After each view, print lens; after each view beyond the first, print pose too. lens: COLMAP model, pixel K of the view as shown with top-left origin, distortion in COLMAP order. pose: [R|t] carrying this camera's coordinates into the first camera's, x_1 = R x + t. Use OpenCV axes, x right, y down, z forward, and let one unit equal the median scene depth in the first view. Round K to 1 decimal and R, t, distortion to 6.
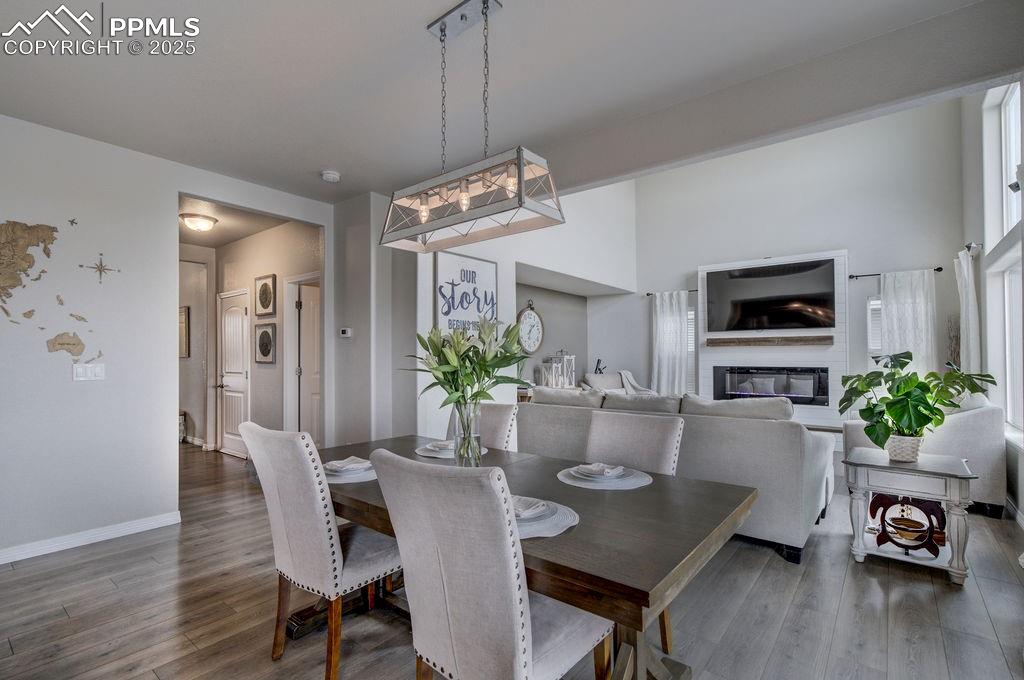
lens RADIAL K [[481.6, 0, 512.0], [0, 481.6, 340.0], [0, 0, 1]] dist [0.000992, 0.000119]
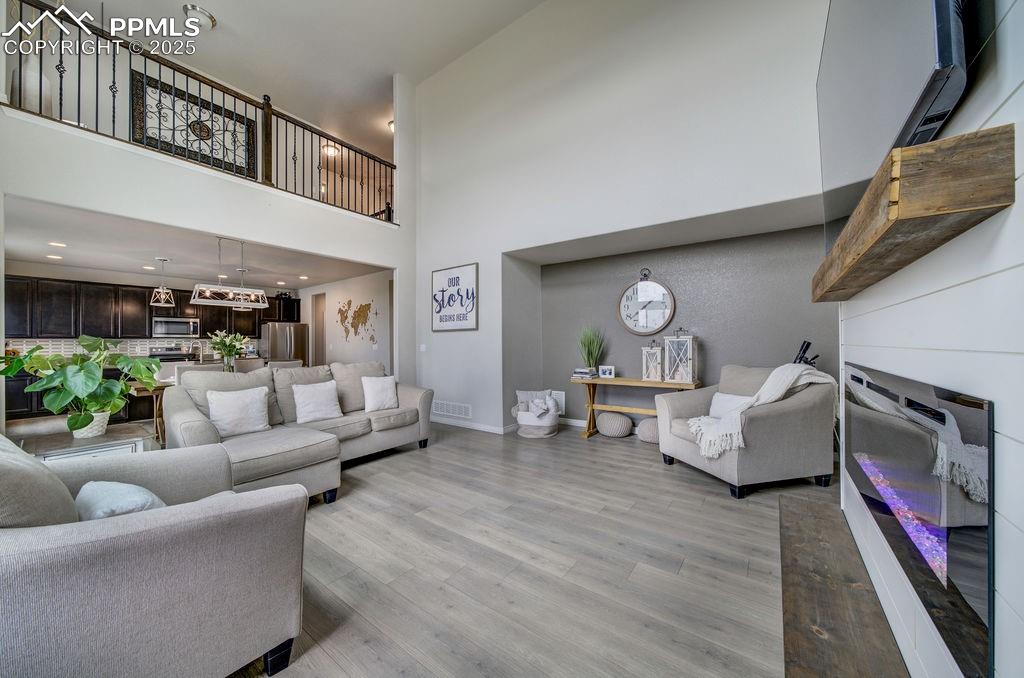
lens RADIAL K [[360.0, 0, 512.0], [0, 360.0, 339.0], [0, 0, 1]] dist [-0.001547, -0.000124]
pose [[0.026801, -0.015354, -0.999523, 0.918606], [0.038788, 0.999145, -0.014309, 0.049783], [0.998888, -0.038386, 0.027373, 1.117951]]
